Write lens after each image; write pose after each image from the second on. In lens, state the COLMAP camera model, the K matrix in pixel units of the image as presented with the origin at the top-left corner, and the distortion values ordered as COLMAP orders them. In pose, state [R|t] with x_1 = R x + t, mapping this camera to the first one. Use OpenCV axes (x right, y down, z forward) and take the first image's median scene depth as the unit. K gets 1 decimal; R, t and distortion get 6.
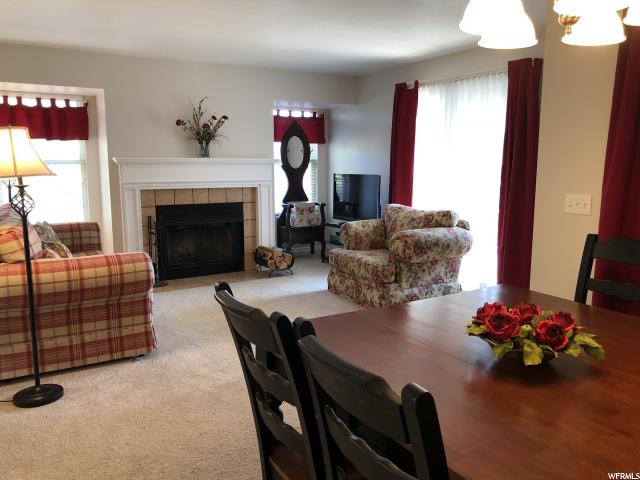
lens RADIAL K [[525.1, 0, 320.0], [0, 525.1, 240.0], [0, 0, 1]] dist [0.027327, -0.030694]
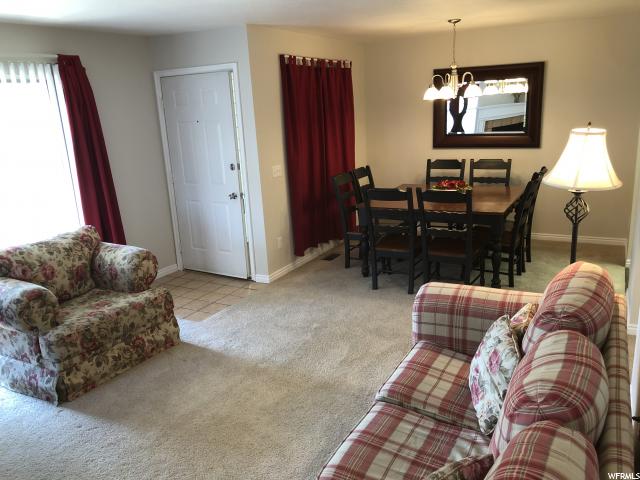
lens RADIAL K [[525.1, 0, 320.0], [0, 525.1, 240.0], [0, 0, 1]] dist [0.027327, -0.030694]
pose [[-0.514276, -0.189659, 0.836391, -0.606024], [0.178299, 0.930288, 0.320582, -0.219062], [-0.838886, 0.313995, -0.444610, 0.979785]]
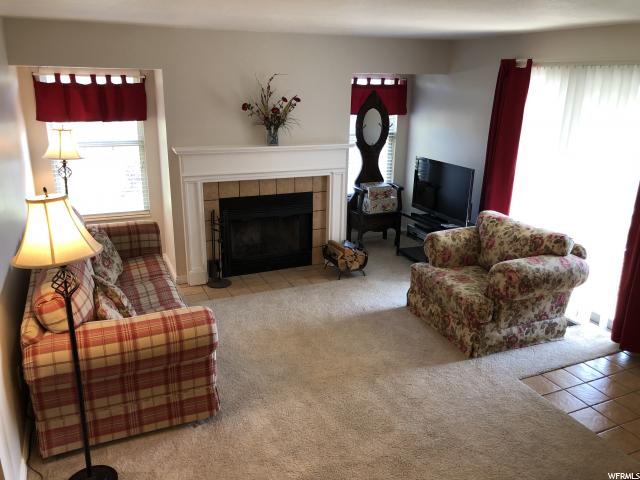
lens RADIAL K [[525.1, 0, 320.0], [0, 525.1, 240.0], [0, 0, 1]] dist [0.027327, -0.030694]
pose [[0.993304, 0.050099, -0.104101, -0.044600], [-0.034525, 0.988630, 0.146351, -0.144054], [0.110250, -0.141777, 0.983740, 0.128489]]
